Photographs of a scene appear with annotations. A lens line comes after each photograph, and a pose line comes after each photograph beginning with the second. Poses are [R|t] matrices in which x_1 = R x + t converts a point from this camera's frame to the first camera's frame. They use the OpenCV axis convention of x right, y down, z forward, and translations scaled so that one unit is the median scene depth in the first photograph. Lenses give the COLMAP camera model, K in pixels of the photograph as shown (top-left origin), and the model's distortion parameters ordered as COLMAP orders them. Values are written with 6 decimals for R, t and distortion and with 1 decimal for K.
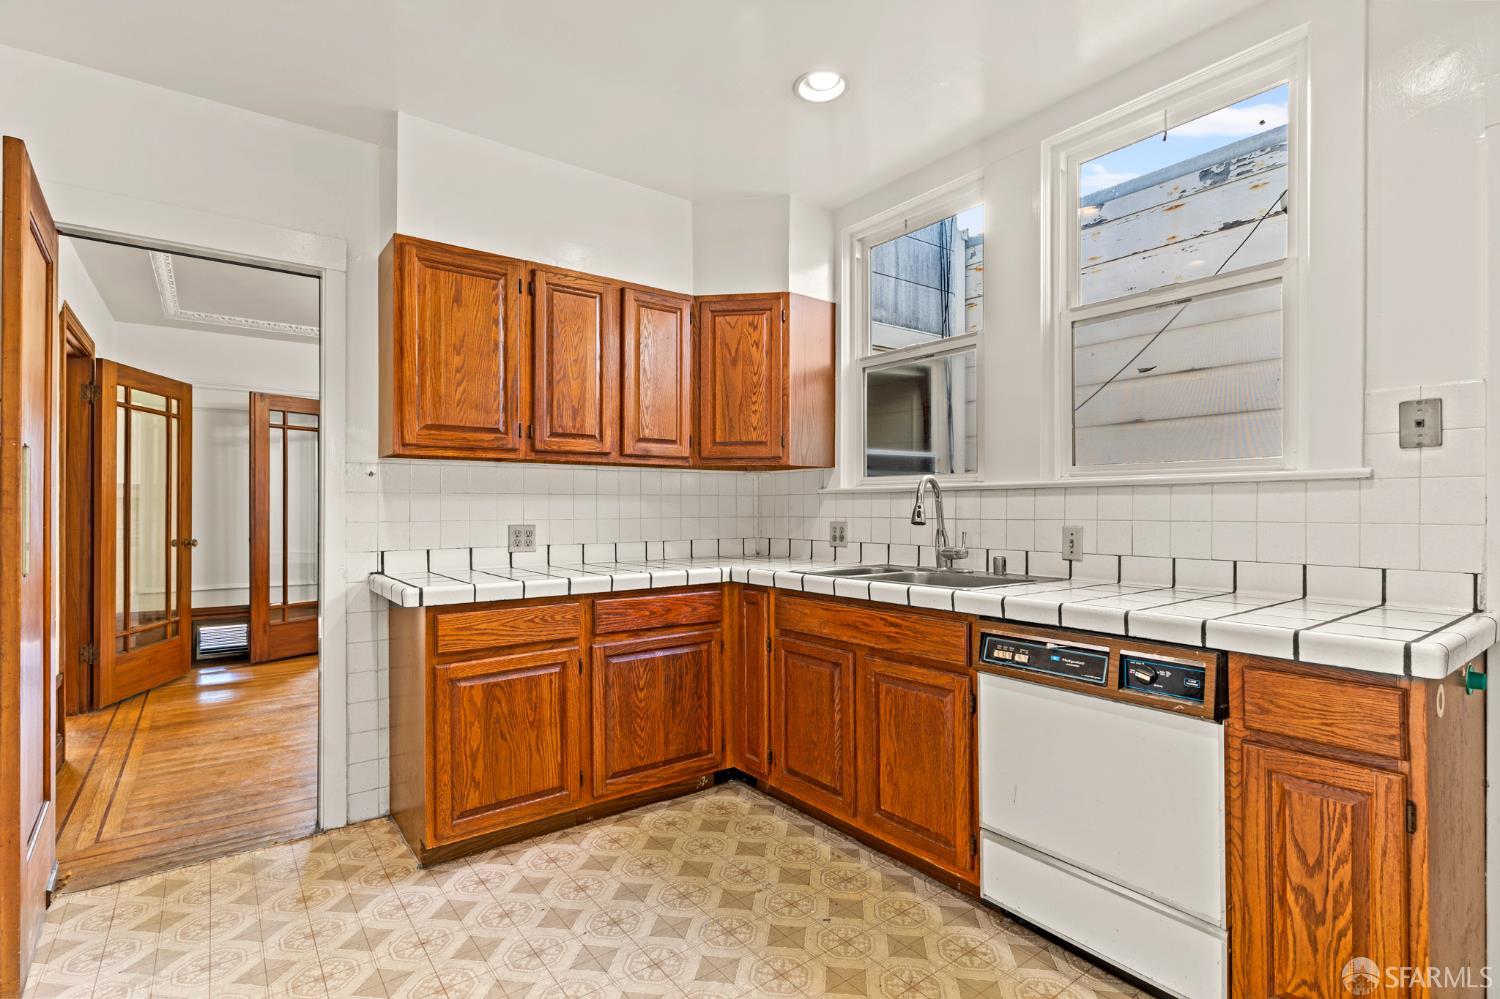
lens RADIAL K [[721.6, 0, 747.9], [0, 721.6, 500.6], [0, 0, 1]] dist [0.001620, 0.000276]
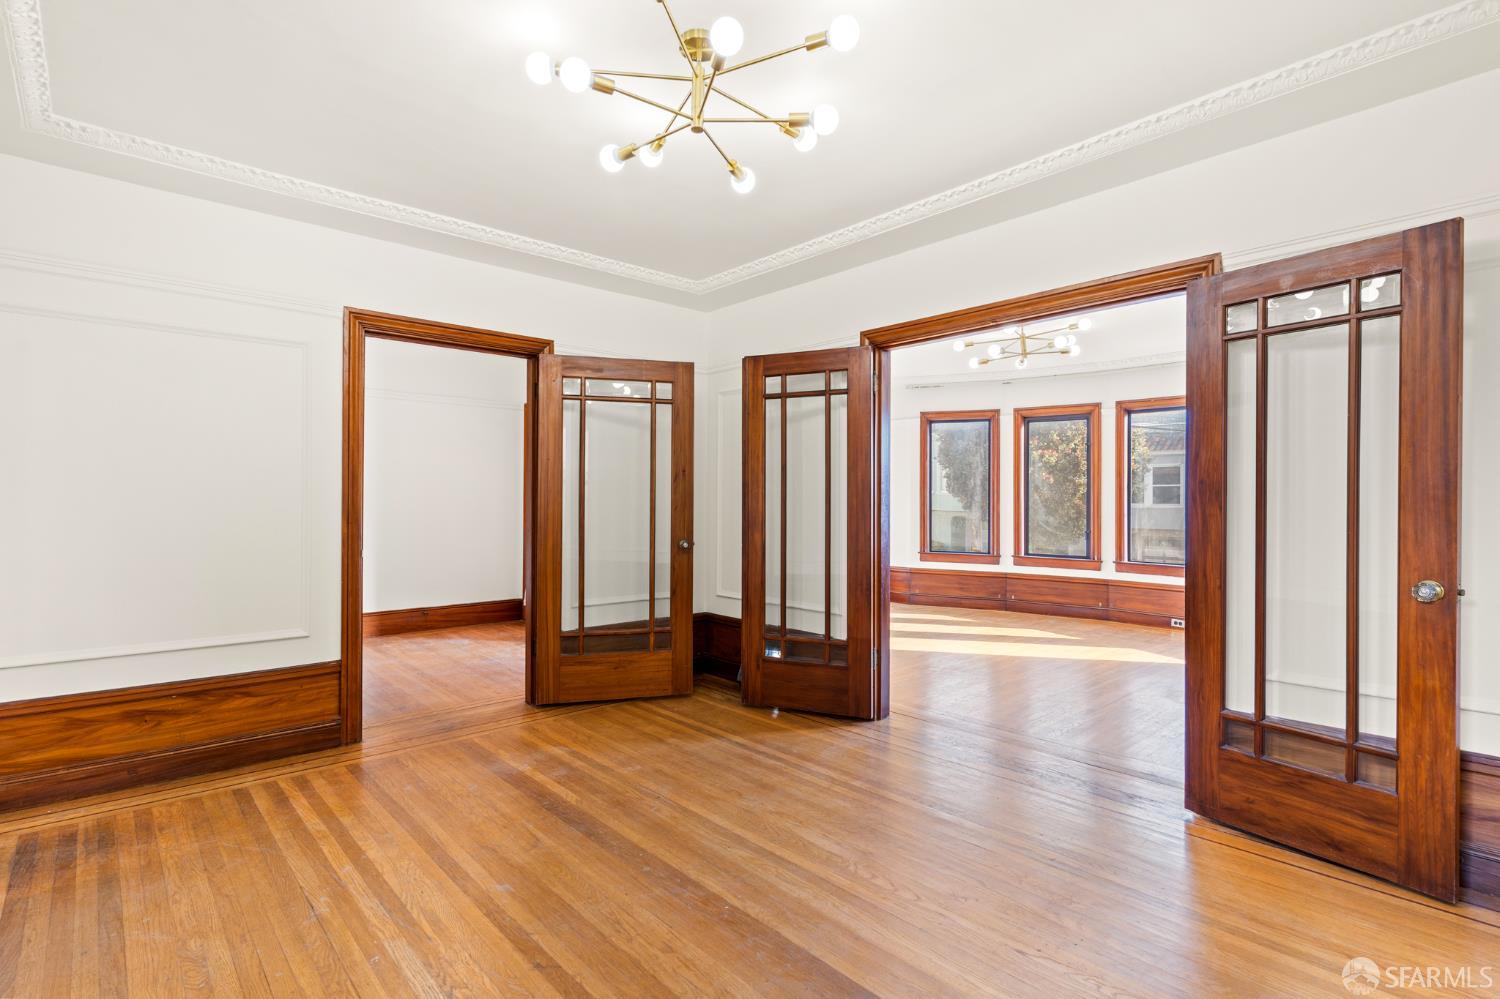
lens RADIAL K [[717.6, 0, 750.0], [0, 717.6, 499.5], [0, 0, 1]] dist [0.005310, 0.000279]
pose [[0.090069, 0.001492, -0.995934, 0.112036], [-0.000238, 0.999999, 0.001476, 0.002313], [0.995935, 0.000104, 0.090069, 1.111447]]
